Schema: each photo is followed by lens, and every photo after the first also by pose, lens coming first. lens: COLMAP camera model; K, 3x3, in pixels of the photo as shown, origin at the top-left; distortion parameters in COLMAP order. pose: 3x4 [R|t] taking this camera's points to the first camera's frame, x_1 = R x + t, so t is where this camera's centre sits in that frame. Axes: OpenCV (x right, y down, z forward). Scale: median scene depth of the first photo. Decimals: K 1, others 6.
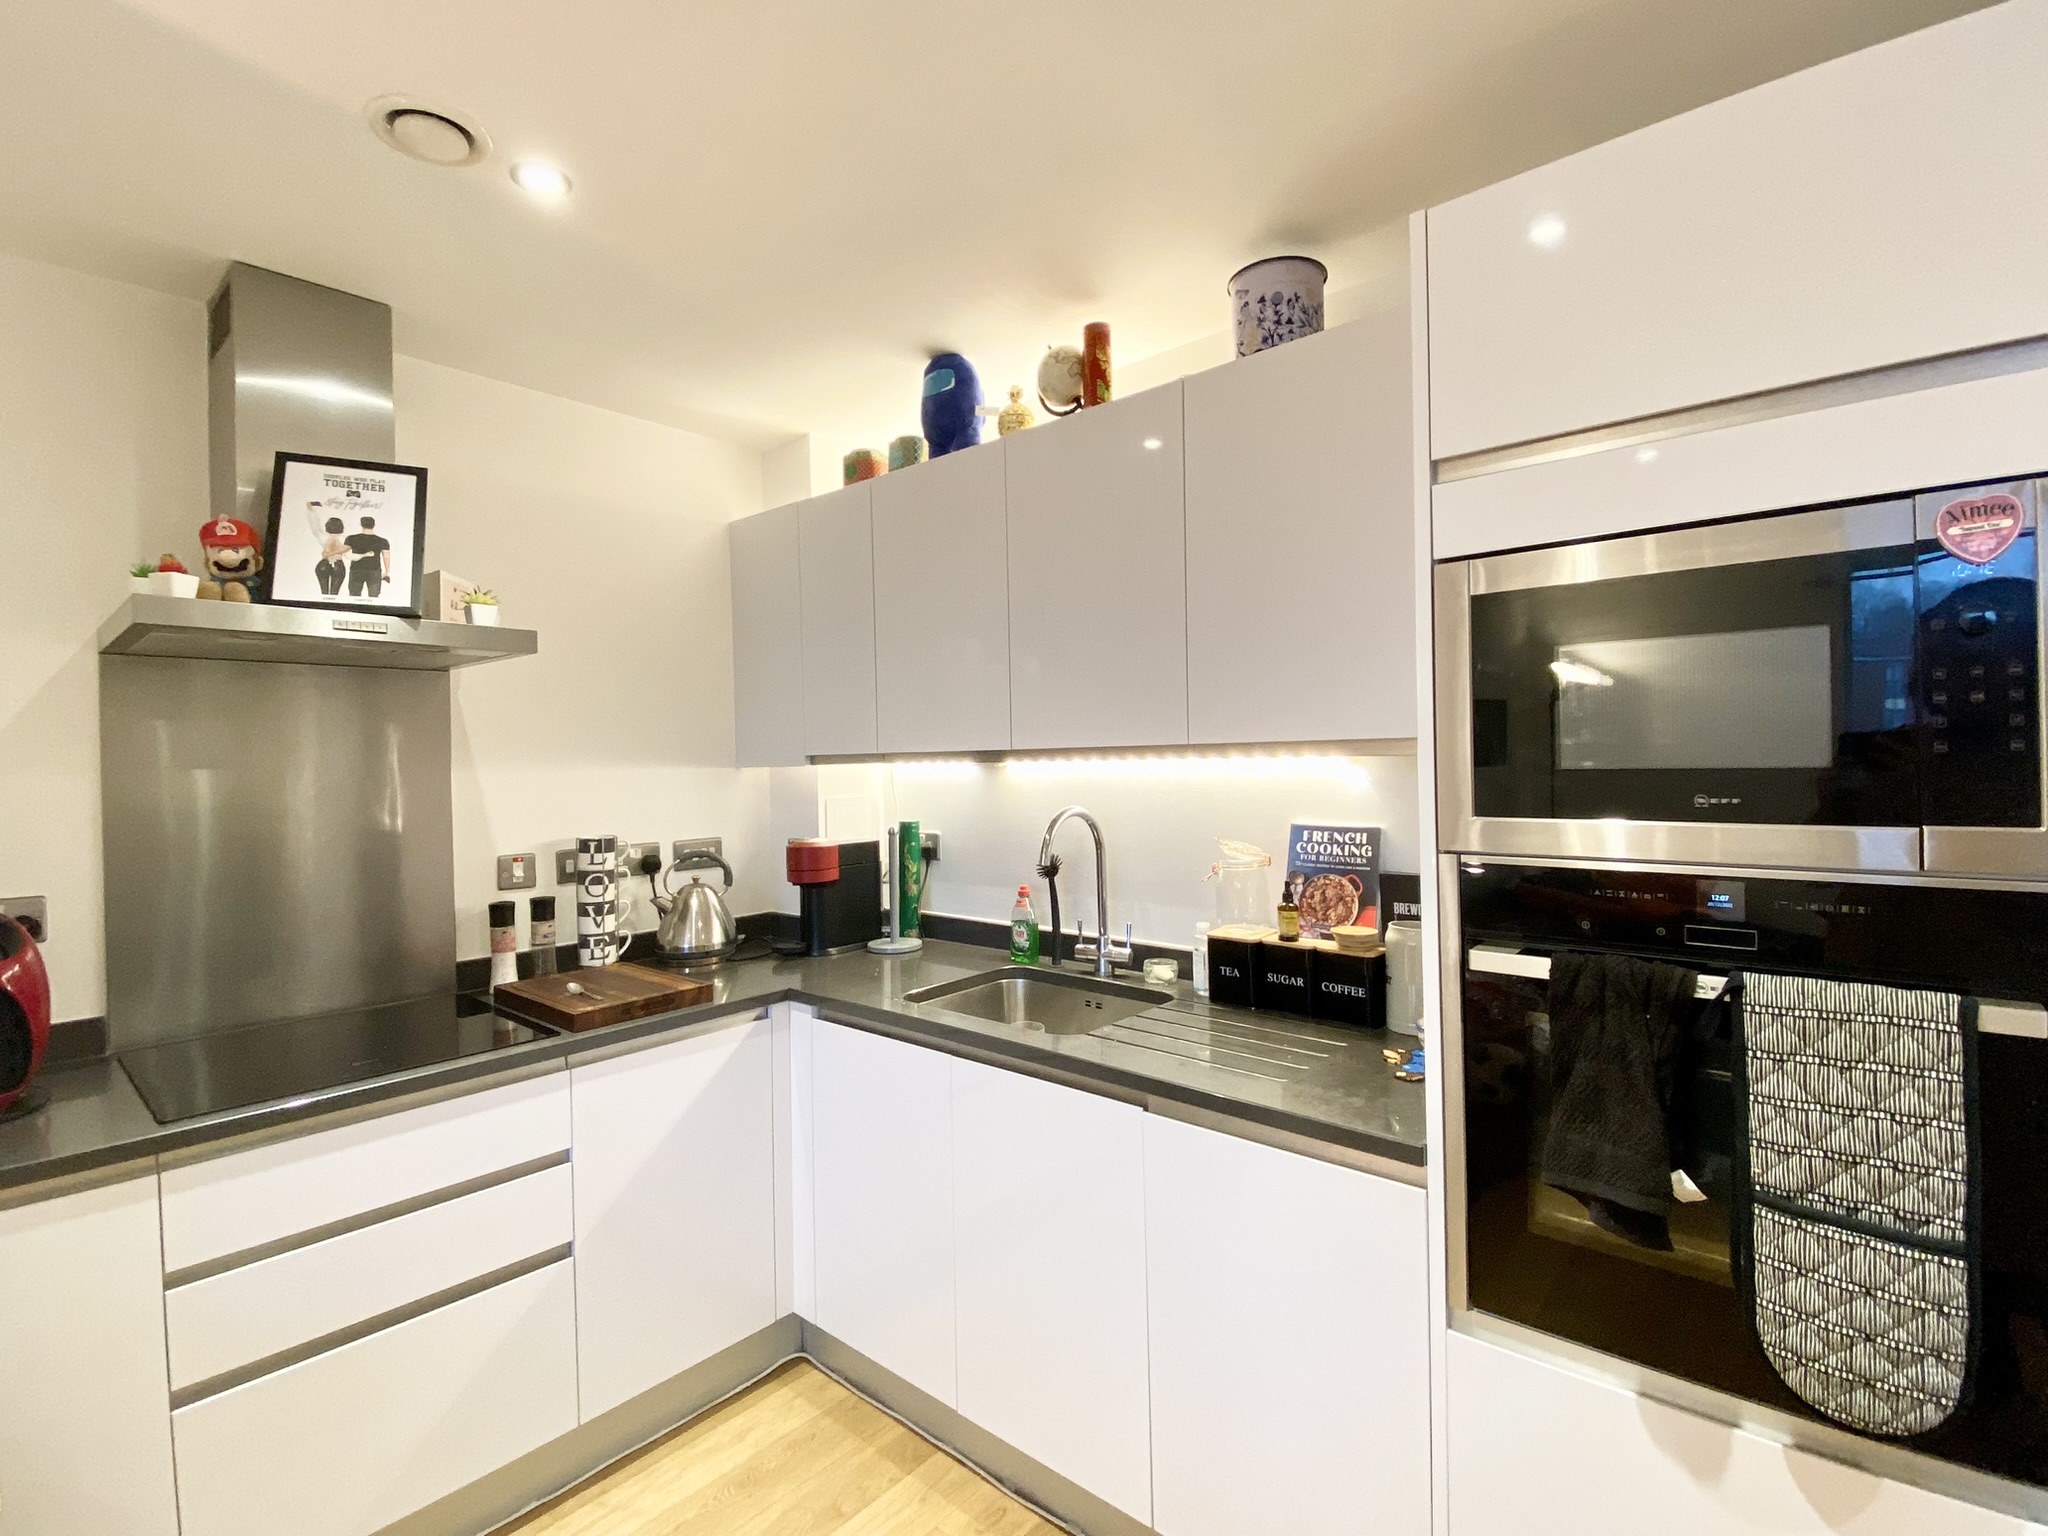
lens RADIAL K [[958.3, 0, 1007.9], [0, 958.3, 770.1], [0, 0, 1]] dist [0.020667, -0.004637]
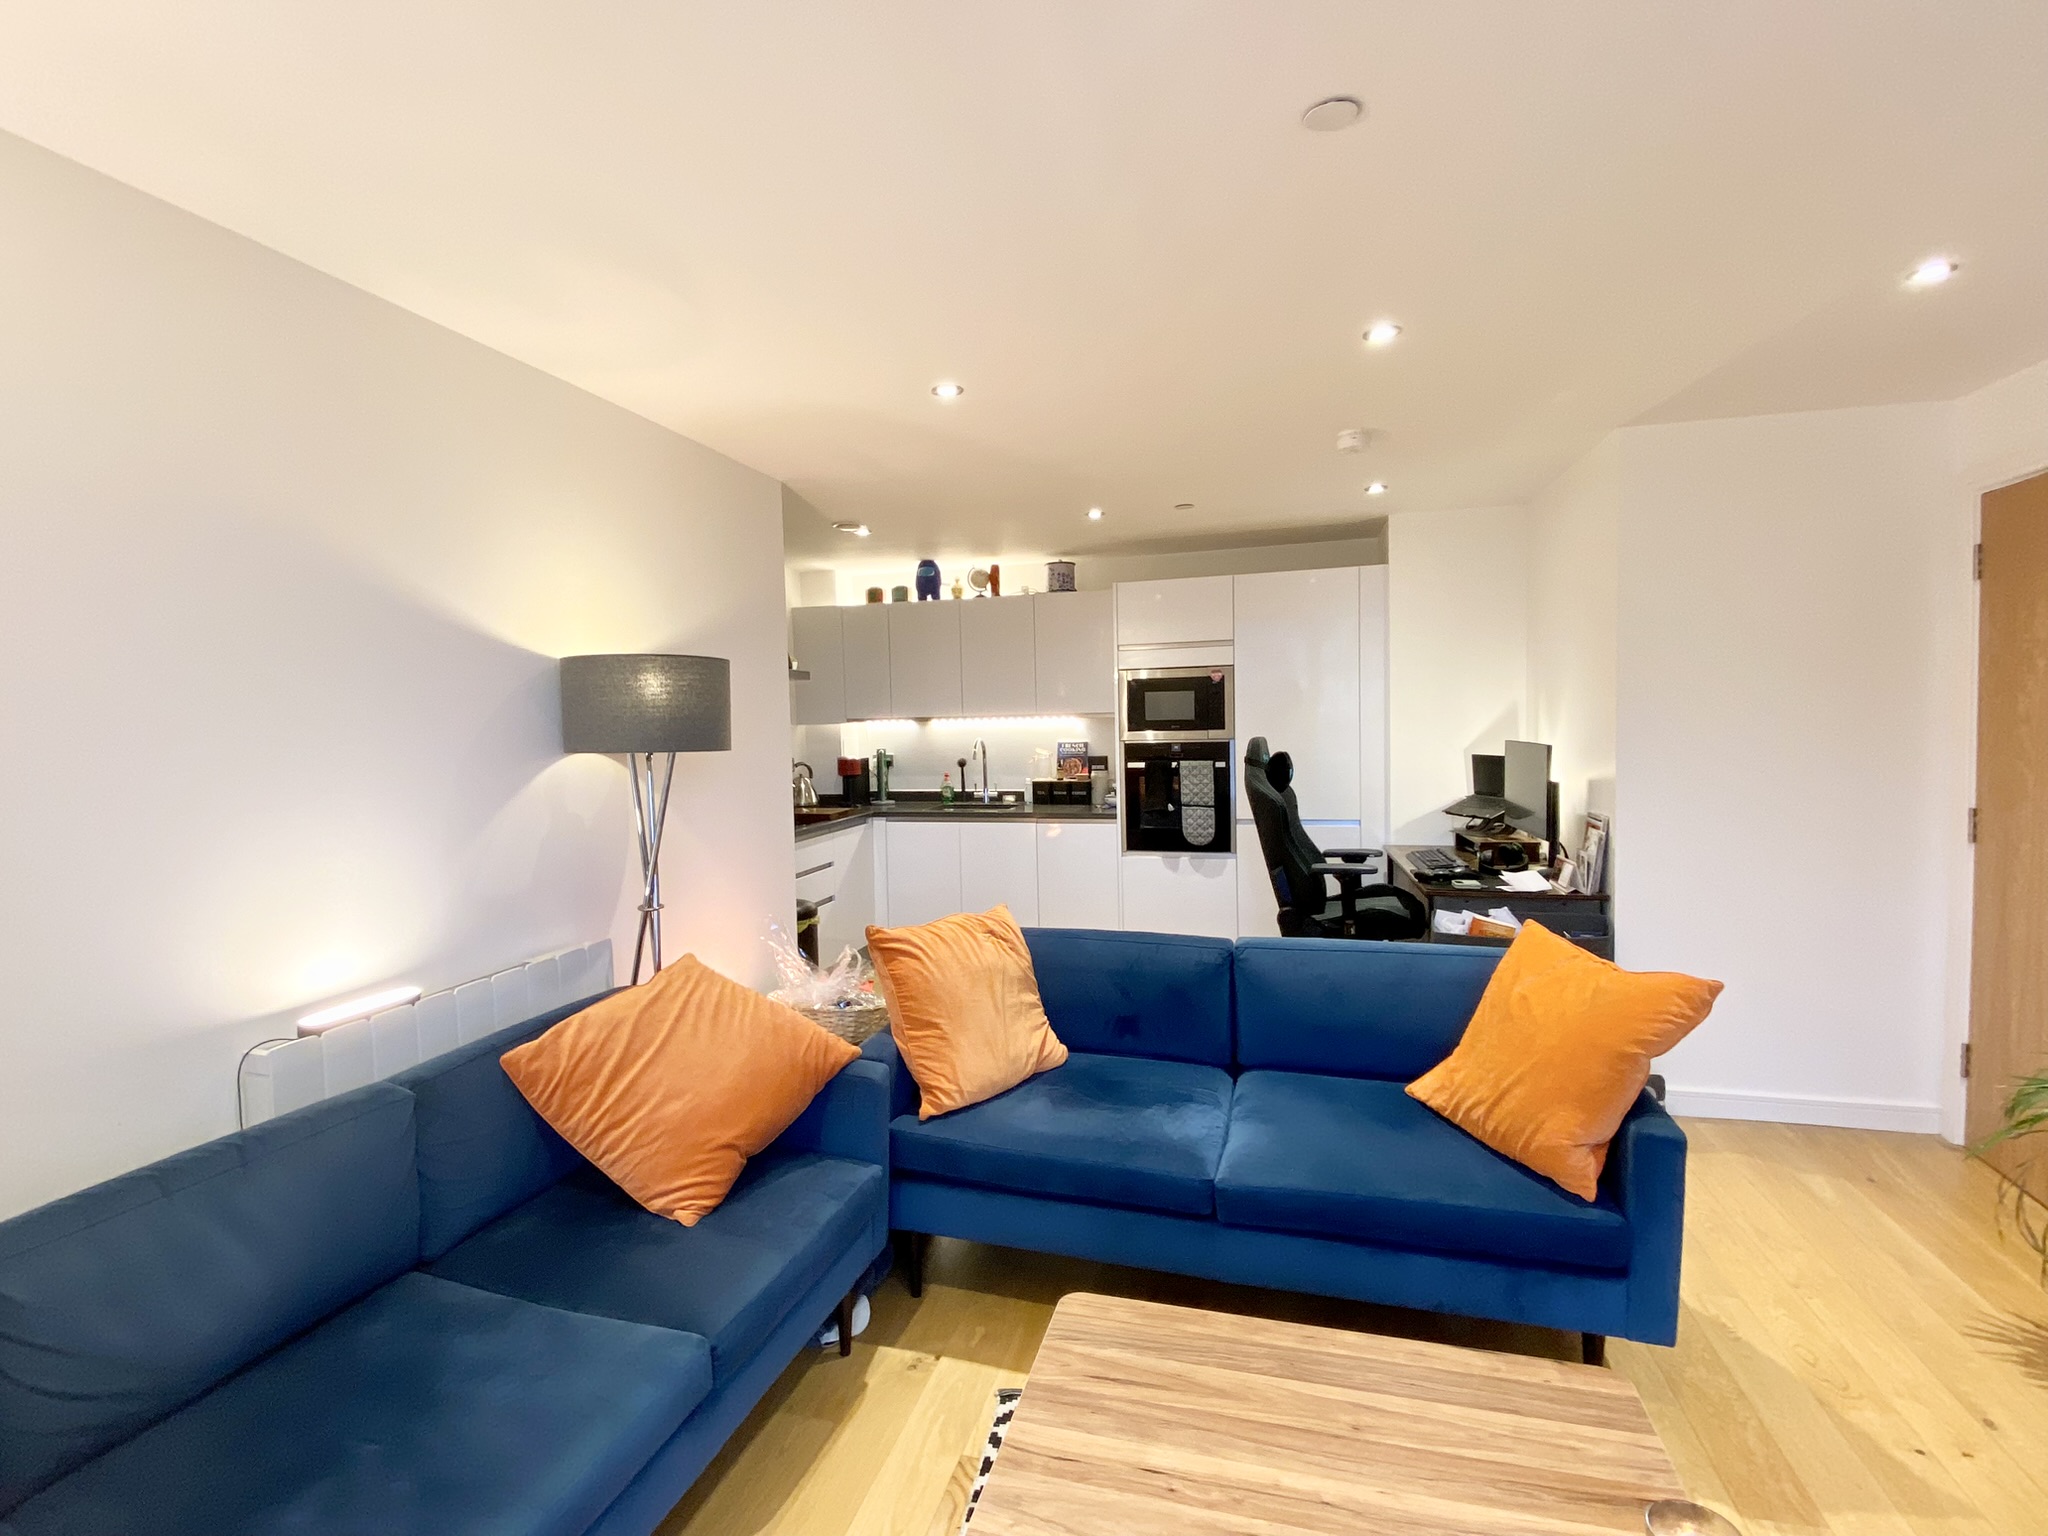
lens RADIAL K [[958.3, 0, 1019.9], [0, 958.3, 763.2], [0, 0, 1]] dist [0.020667, -0.004637]
pose [[0.893953, -0.016930, 0.447841, -1.124514], [0.011730, 0.999828, 0.014382, 0.078792], [-0.448007, -0.007604, 0.893997, -1.564616]]
